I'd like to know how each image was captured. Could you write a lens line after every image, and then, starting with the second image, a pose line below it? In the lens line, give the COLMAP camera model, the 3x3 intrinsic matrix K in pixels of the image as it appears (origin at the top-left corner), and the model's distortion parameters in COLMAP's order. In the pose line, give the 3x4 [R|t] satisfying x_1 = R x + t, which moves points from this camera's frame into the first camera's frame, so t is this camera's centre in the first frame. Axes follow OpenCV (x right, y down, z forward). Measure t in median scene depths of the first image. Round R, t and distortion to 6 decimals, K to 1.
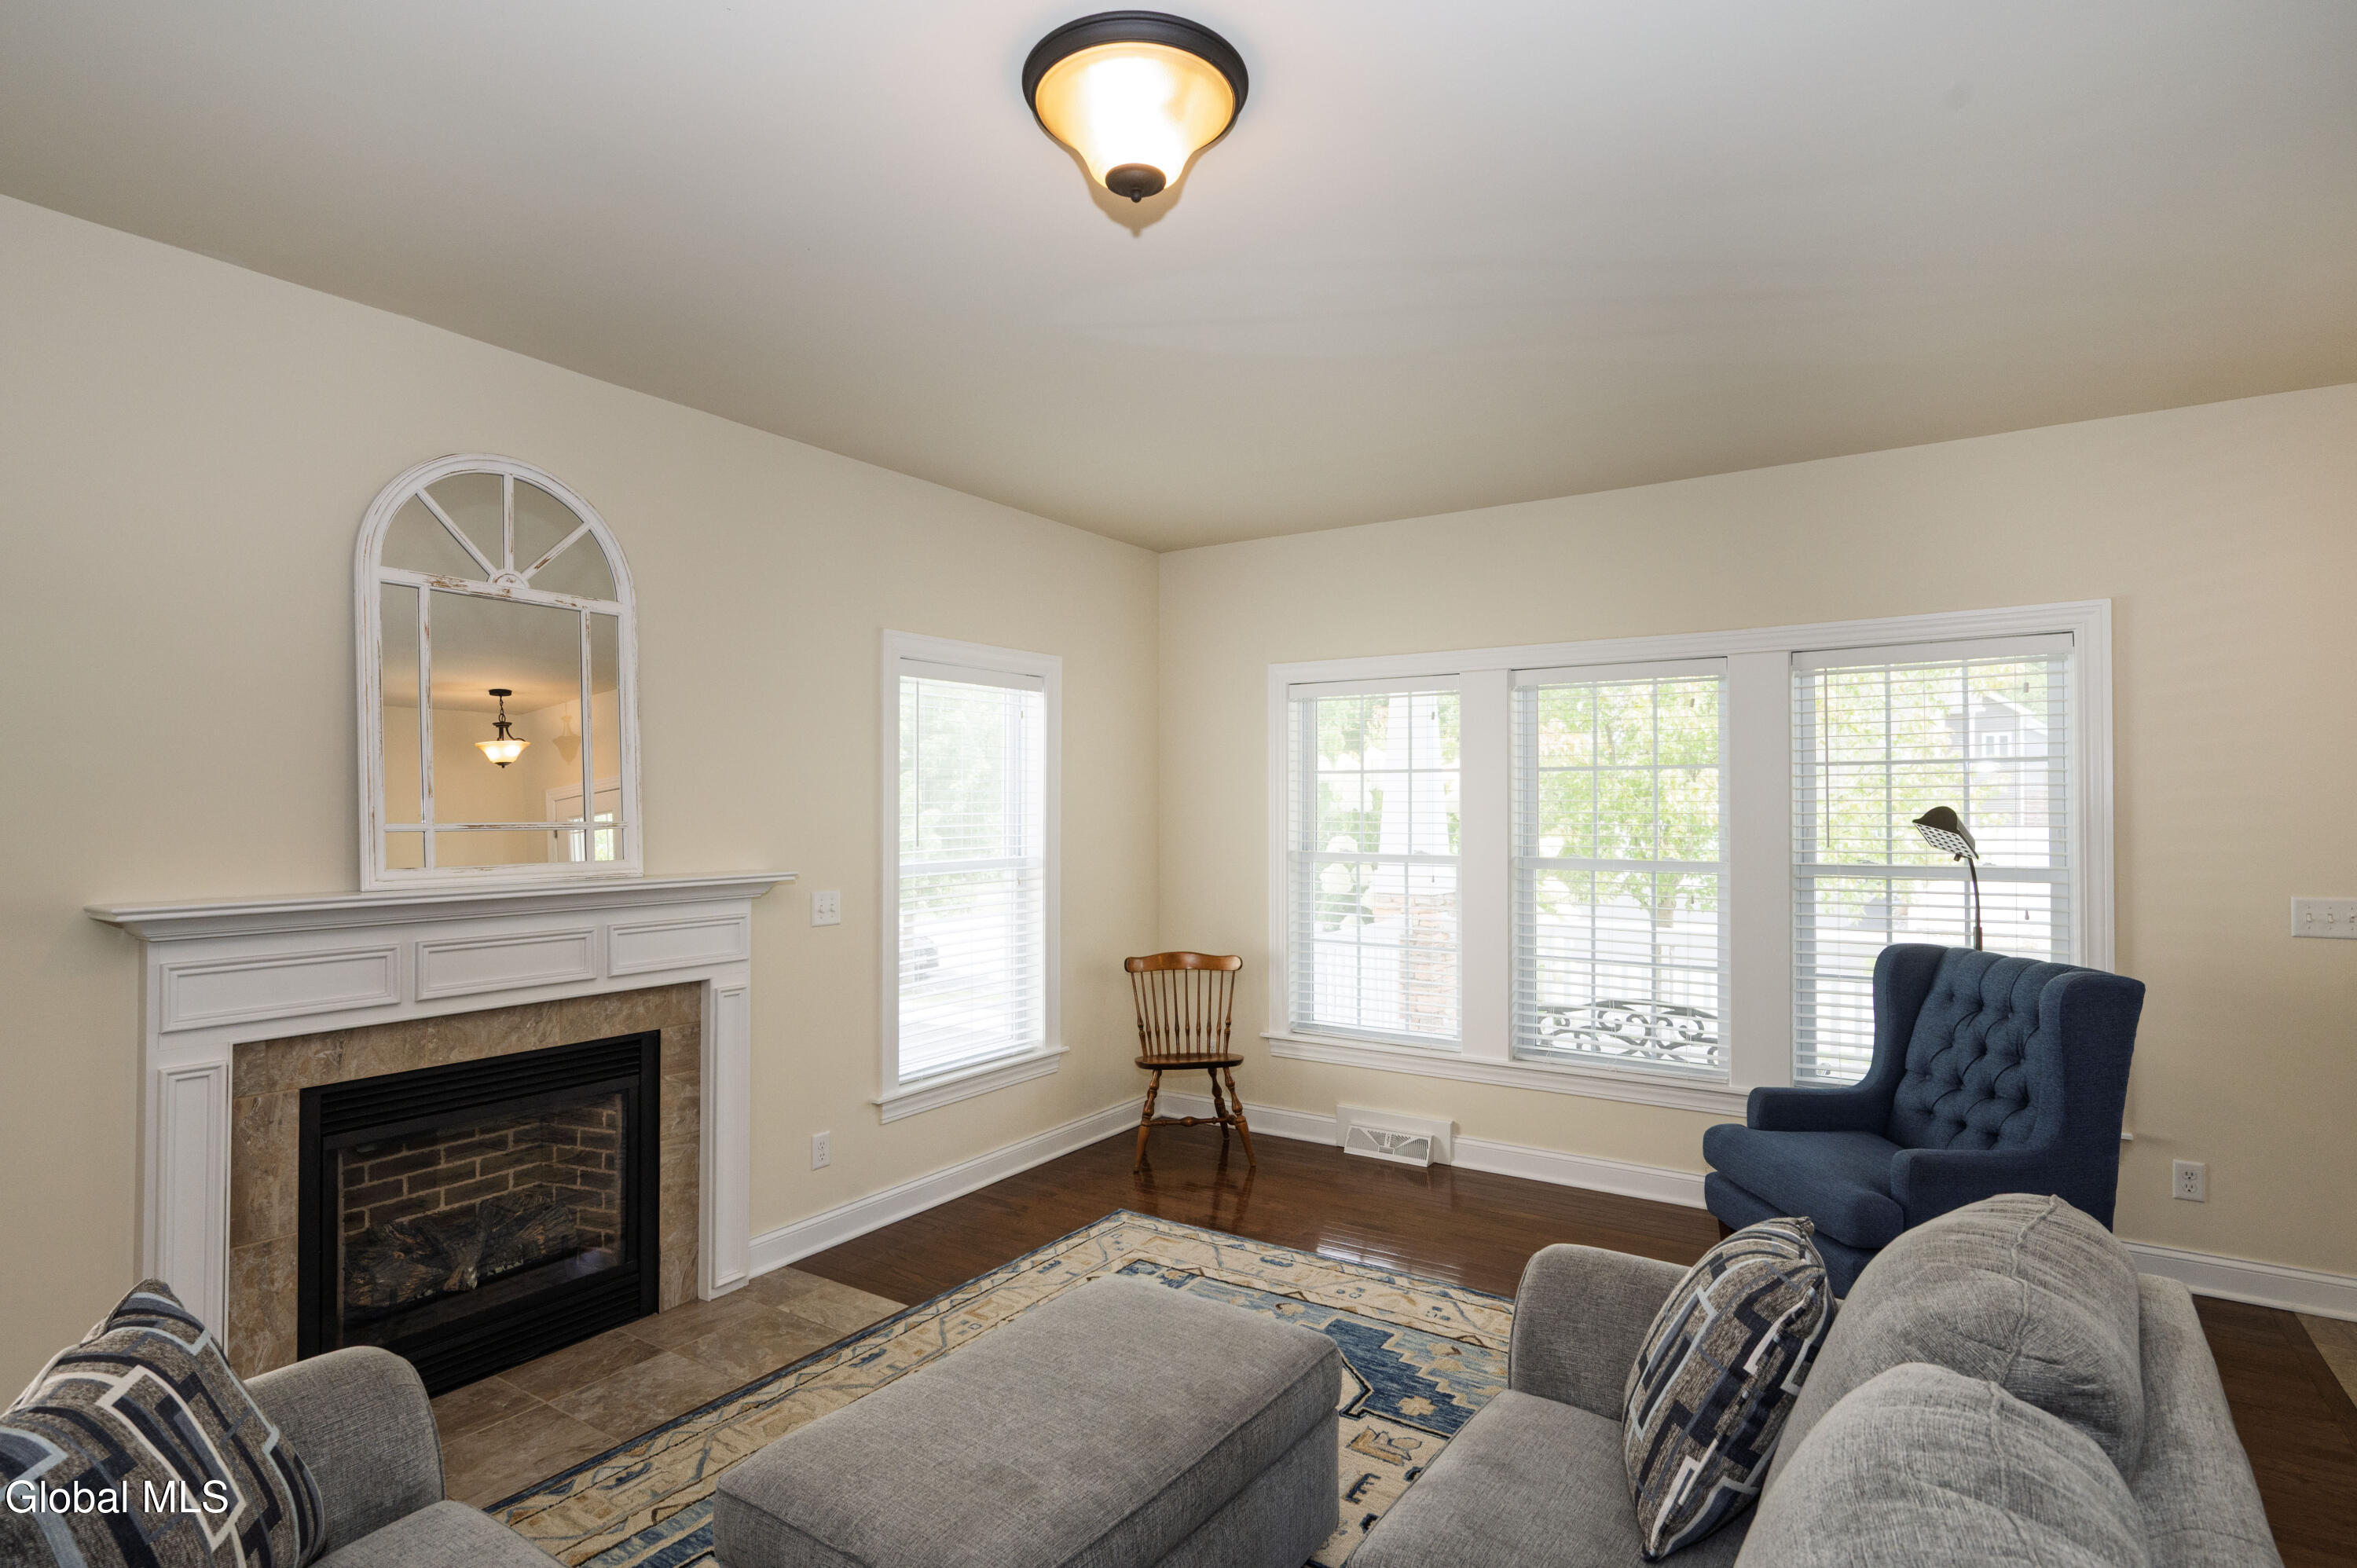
lens RADIAL K [[1136.8, 0, 1251.3], [0, 1136.8, 801.4], [0, 0, 1]] dist [-0.000331, -0.000534]
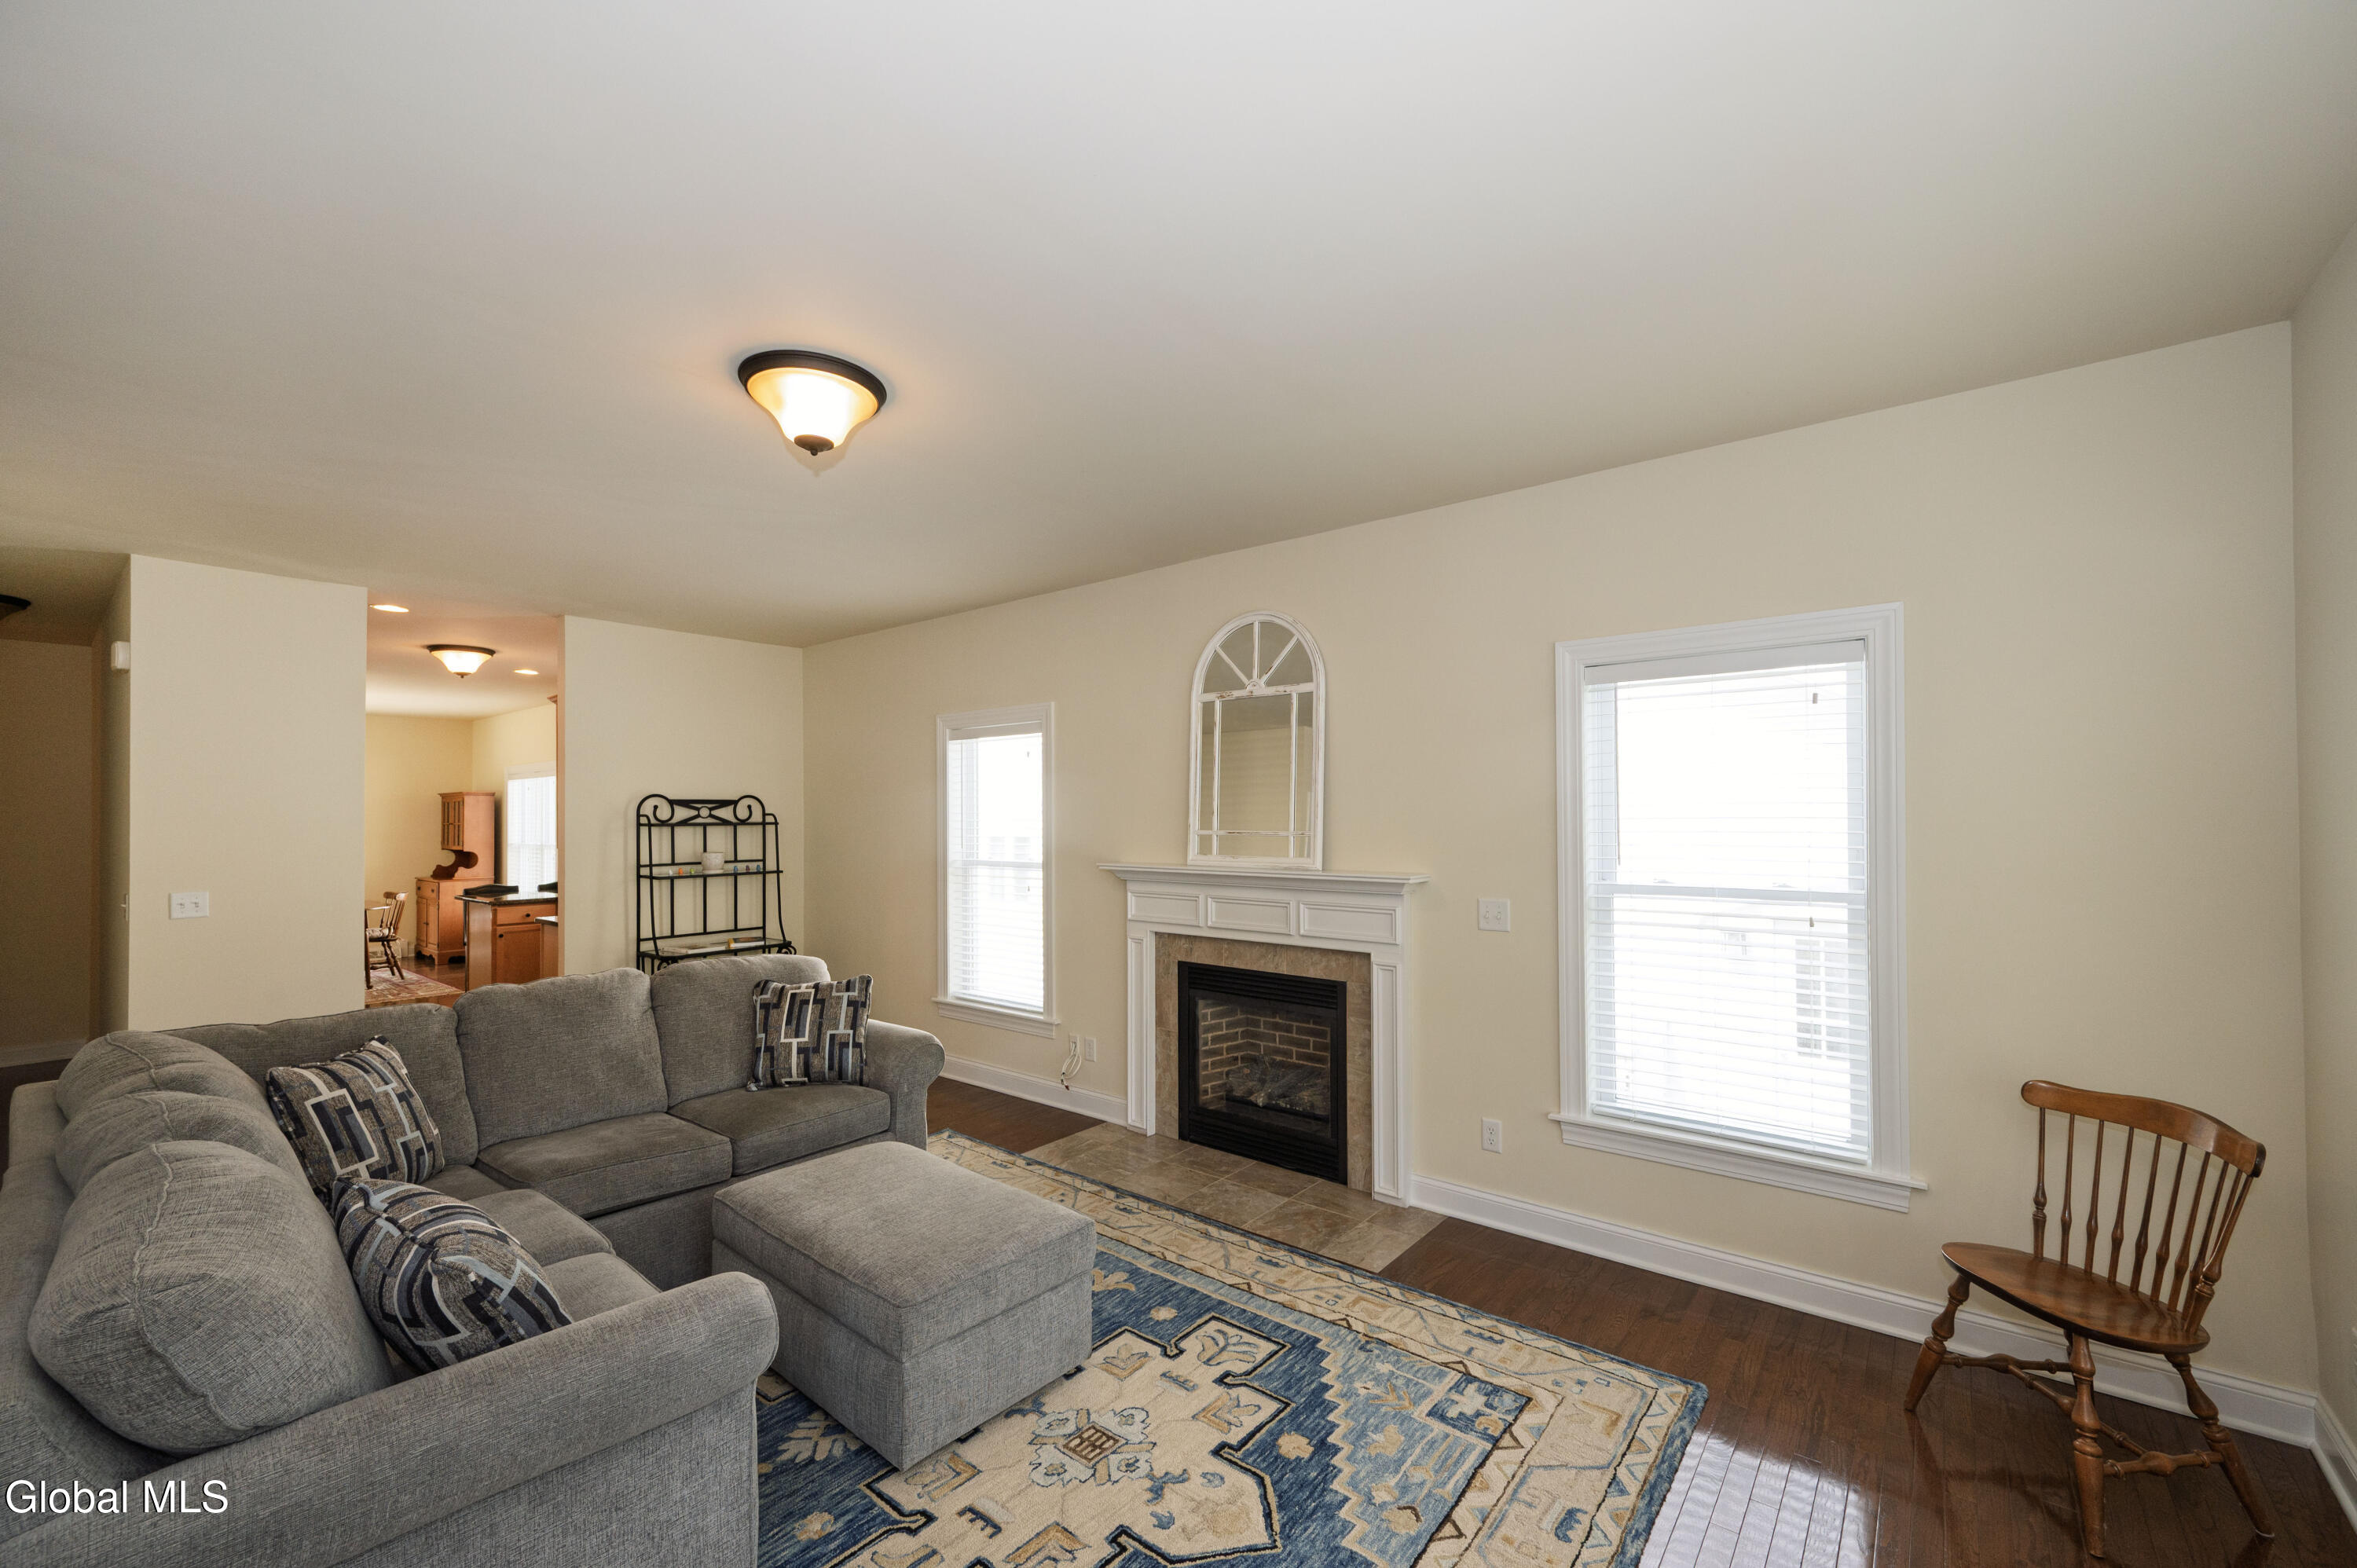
lens RADIAL K [[959.7, 0, 1183.1], [0, 959.7, 803.4], [0, 0, 1]] dist [-0.000870, -0.000226]
pose [[-0.121926, -0.009950, -0.992489, 0.655610], [0.007282, 0.999914, -0.010919, -0.006435], [0.992513, -0.008558, -0.121843, 0.925649]]
